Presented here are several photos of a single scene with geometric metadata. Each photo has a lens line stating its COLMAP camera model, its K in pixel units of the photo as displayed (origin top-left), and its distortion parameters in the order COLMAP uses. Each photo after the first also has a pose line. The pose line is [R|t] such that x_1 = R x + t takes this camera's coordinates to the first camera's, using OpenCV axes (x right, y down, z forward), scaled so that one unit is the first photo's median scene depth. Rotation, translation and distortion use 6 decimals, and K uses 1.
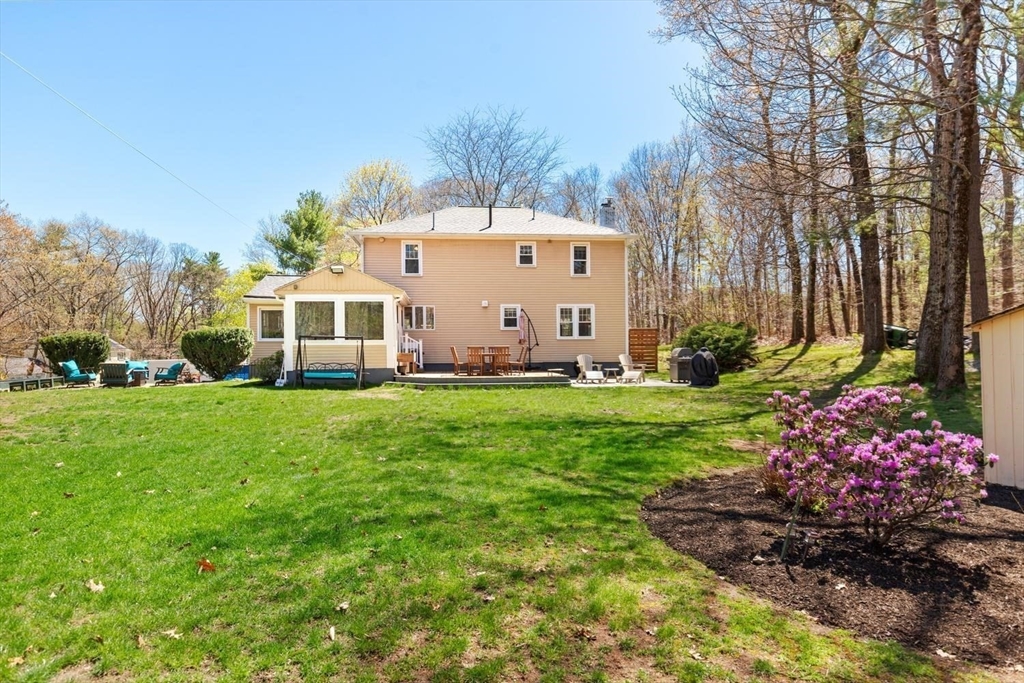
lens RADIAL K [[599.4, 0, 511.5], [0, 599.4, 340.7], [0, 0, 1]] dist [-0.000371, 0.000087]
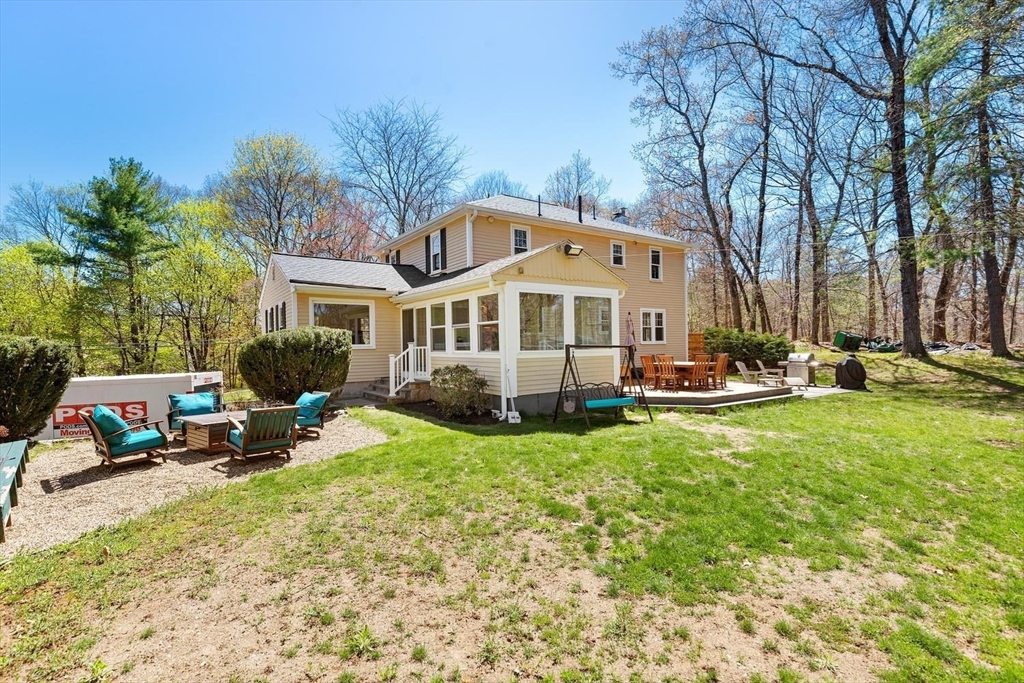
lens RADIAL K [[478.9, 0, 512.2], [0, 478.9, 343.6], [0, 0, 1]] dist [0.007982, -0.000920]
pose [[0.872208, -0.005438, 0.489105, -0.486314], [0.001093, 0.999957, 0.009170, -0.010546], [-0.489134, -0.007464, 0.872177, 0.420649]]
